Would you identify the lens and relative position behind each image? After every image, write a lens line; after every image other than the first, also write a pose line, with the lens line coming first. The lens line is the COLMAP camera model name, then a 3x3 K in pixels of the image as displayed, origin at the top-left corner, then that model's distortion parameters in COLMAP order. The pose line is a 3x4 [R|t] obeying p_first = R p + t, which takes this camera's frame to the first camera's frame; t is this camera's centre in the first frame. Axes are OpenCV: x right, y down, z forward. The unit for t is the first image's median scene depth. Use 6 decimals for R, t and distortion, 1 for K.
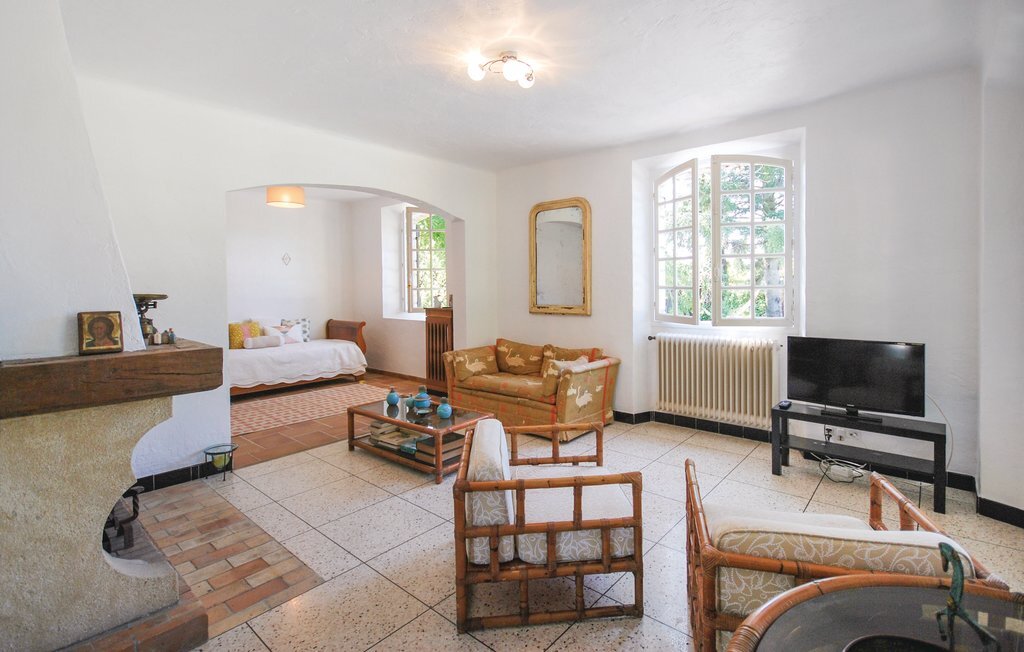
lens RADIAL K [[471.1, 0, 513.2], [0, 471.1, 291.2], [0, 0, 1]] dist [-0.000478, 0.000005]
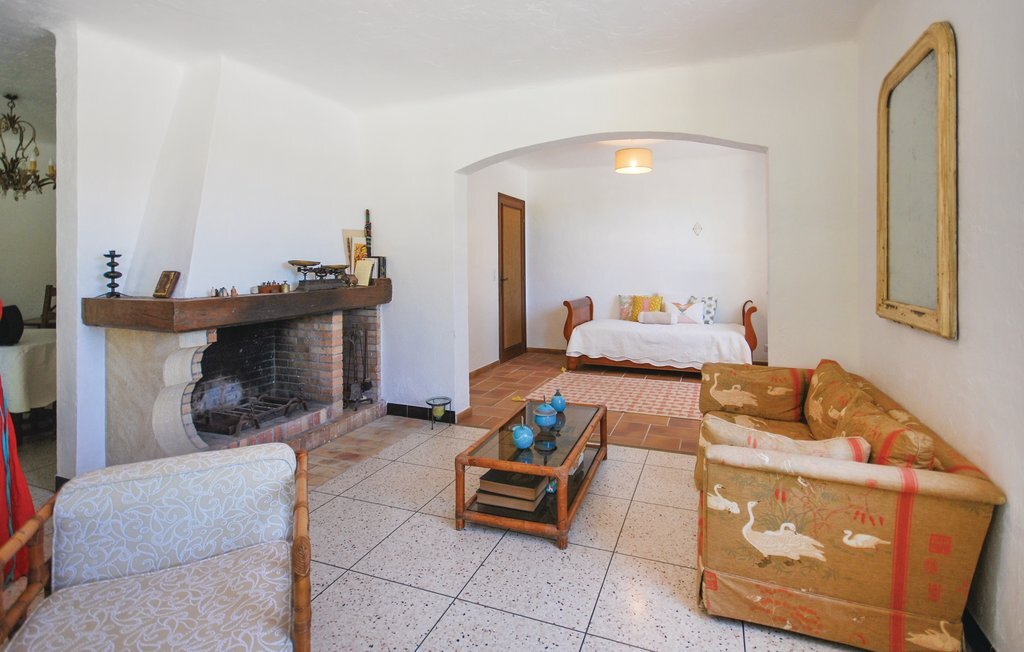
lens RADIAL K [[475.7, 0, 512.0], [0, 475.7, 260.8], [0, 0, 1]] dist [0.003442, 0.000610]
pose [[0.366812, 0.004034, -0.930286, 0.340176], [-0.014822, 0.999889, -0.001509, -0.002236], [0.930177, 0.014342, 0.366831, 0.495420]]
